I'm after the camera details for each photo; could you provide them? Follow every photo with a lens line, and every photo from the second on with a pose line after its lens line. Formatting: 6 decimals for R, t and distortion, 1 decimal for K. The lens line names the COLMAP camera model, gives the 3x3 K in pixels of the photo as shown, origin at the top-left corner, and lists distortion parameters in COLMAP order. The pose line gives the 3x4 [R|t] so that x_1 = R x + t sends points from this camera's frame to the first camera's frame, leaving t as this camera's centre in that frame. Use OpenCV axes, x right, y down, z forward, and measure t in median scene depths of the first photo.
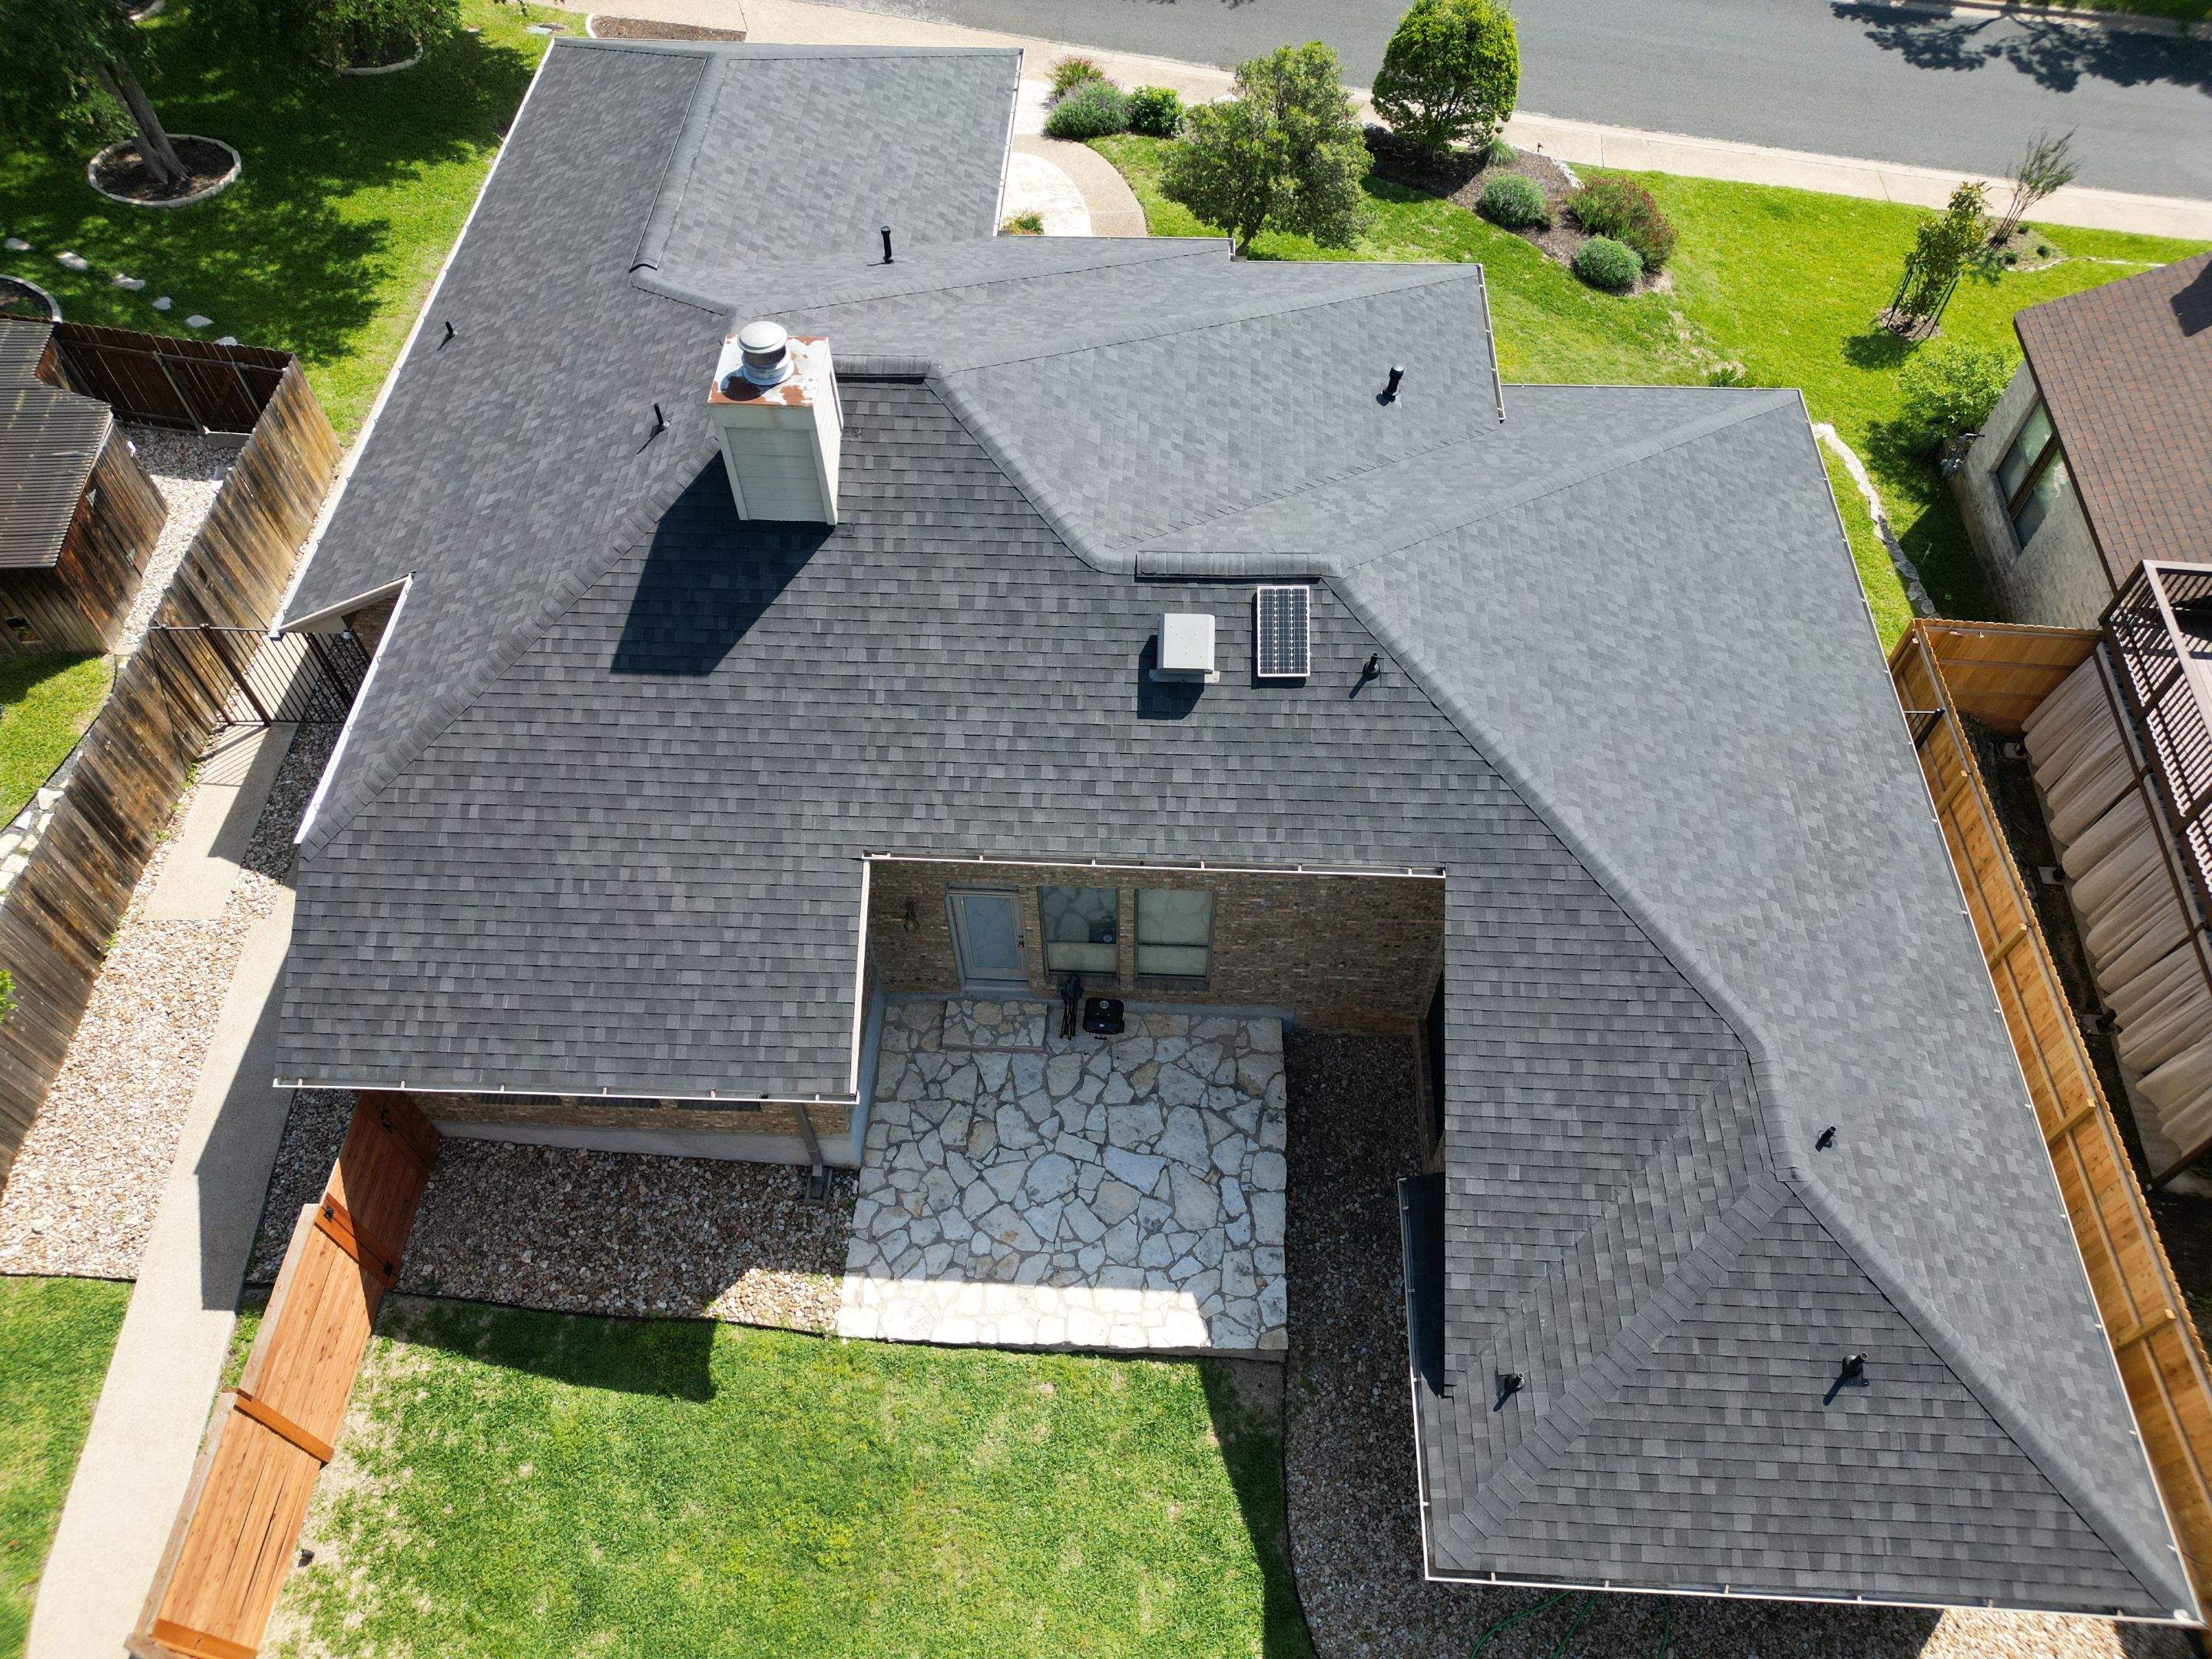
lens RADIAL K [[1562.9, 0, 1097.6], [0, 1562.9, 825.0], [0, 0, 1]] dist [0.081820, -0.092546]
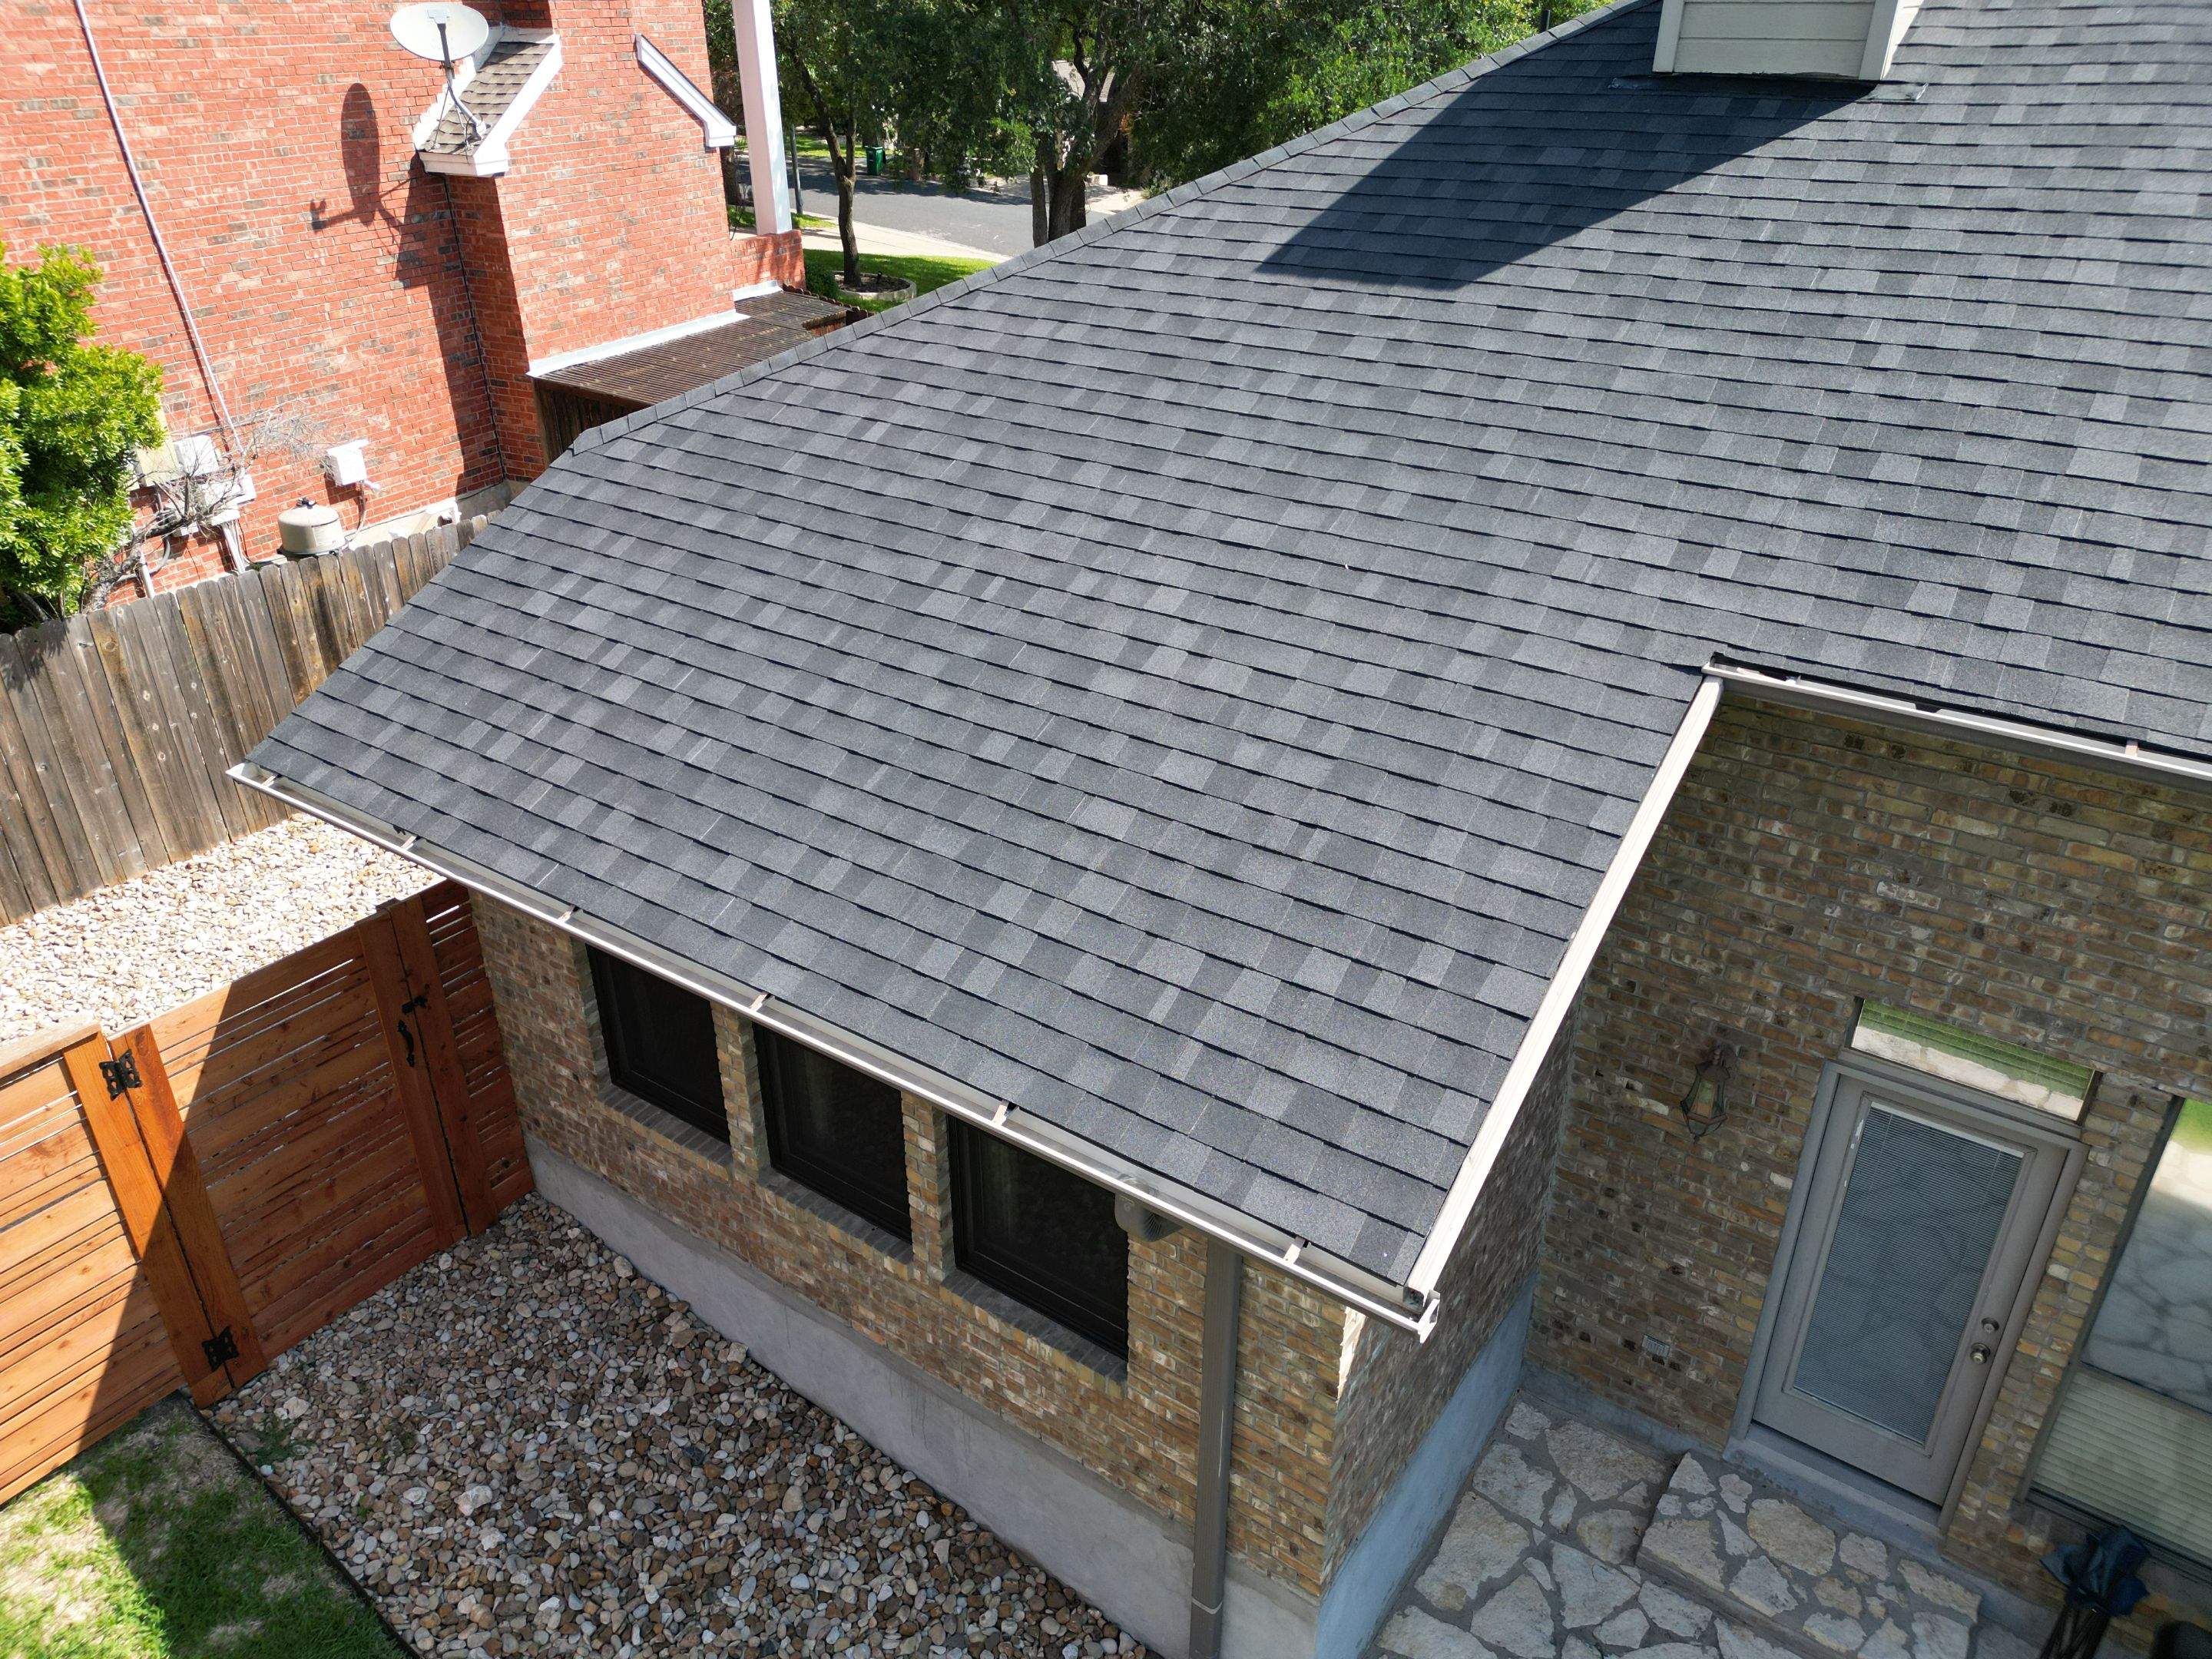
lens RADIAL K [[1544.9, 0, 1102.2], [0, 1544.9, 829.7], [0, 0, 1]] dist [0.073610, -0.073064]
pose [[0.842618, 0.263315, -0.469744, -0.086573], [-0.443242, 0.834516, -0.327291, 0.193647], [0.305828, 0.483992, 0.819891, 0.650002]]
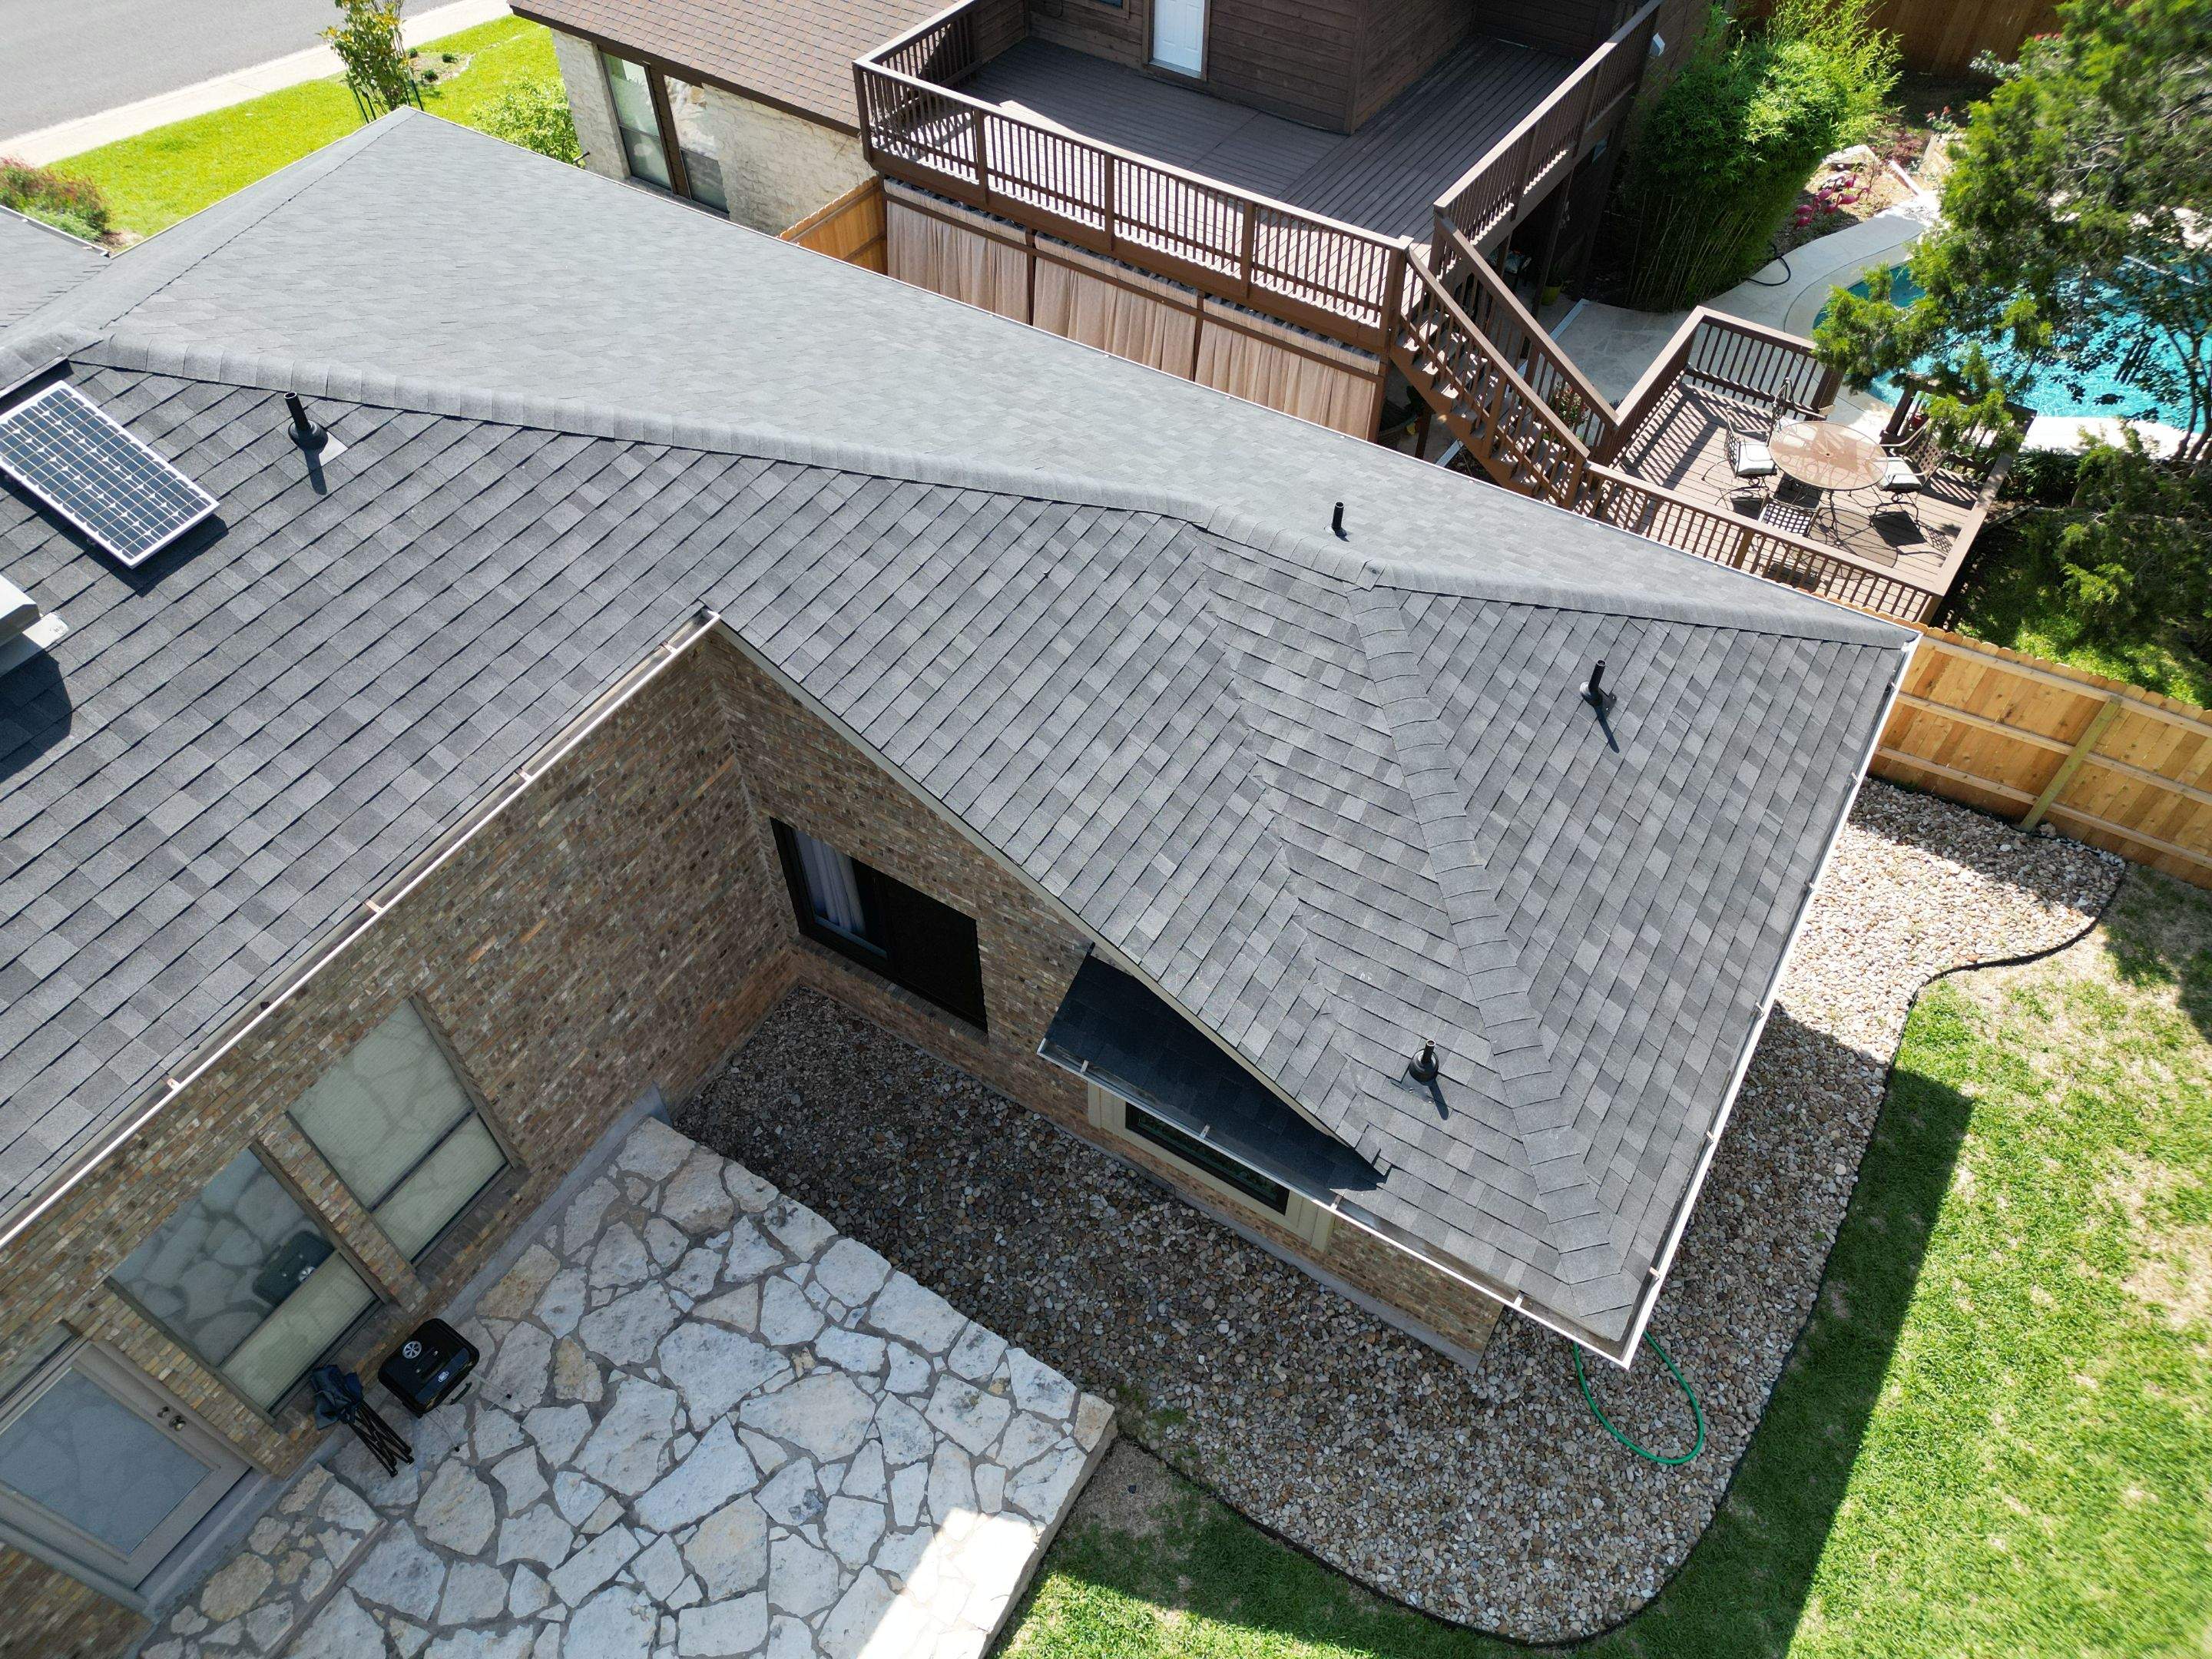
lens RADIAL K [[1544.9, 0, 1102.2], [0, 1544.9, 829.7], [0, 0, 1]] dist [0.073610, -0.073064]
pose [[0.479645, -0.666395, 0.570839, -0.072316], [0.714215, 0.674426, 0.187206, 0.070858], [-0.509742, 0.317910, 0.799435, 0.460552]]
